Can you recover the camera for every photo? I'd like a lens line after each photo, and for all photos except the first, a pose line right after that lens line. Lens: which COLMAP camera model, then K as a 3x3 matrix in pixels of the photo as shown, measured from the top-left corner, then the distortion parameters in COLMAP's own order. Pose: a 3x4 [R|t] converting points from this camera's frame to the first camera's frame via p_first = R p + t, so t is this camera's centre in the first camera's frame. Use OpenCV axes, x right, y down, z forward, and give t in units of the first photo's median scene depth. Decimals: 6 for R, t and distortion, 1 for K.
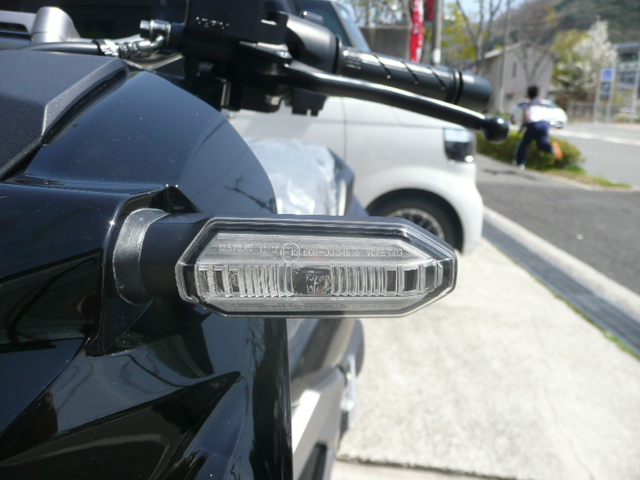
lens RADIAL K [[539.2, 0, 315.4], [0, 539.2, 238.5], [0, 0, 1]] dist [-0.023262, 0.007168]
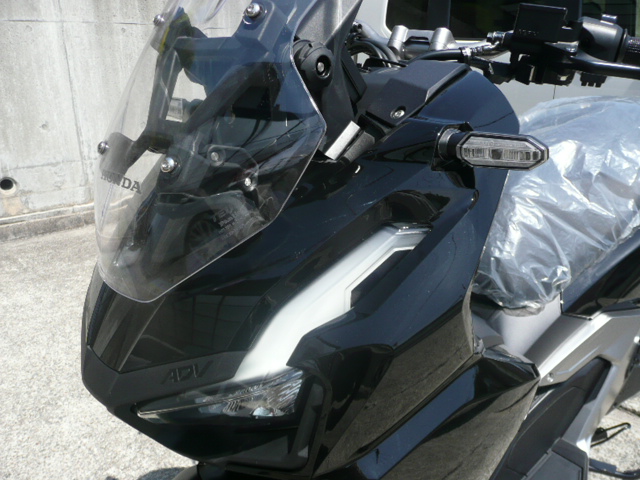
lens RADIAL K [[539.2, 0, 319.6], [0, 539.2, 238.9], [0, 0, 1]] dist [-0.023262, 0.007168]
pose [[0.785716, 0.172872, -0.593941, 0.401263], [-0.122168, 0.984611, 0.124966, 0.107673], [0.606404, -0.025627, 0.794744, -0.748872]]
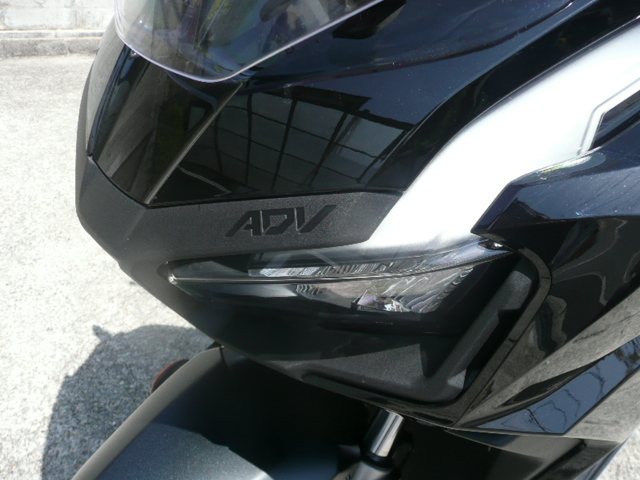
lens RADIAL K [[539.2, 0, 319.8], [0, 539.2, 240.7], [0, 0, 1]] dist [-0.023262, 0.007168]
pose [[0.764518, 0.406538, -0.500239, -0.107163], [-0.264059, 0.905458, 0.332292, 0.373080], [0.588035, -0.121951, 0.799589, -0.486222]]
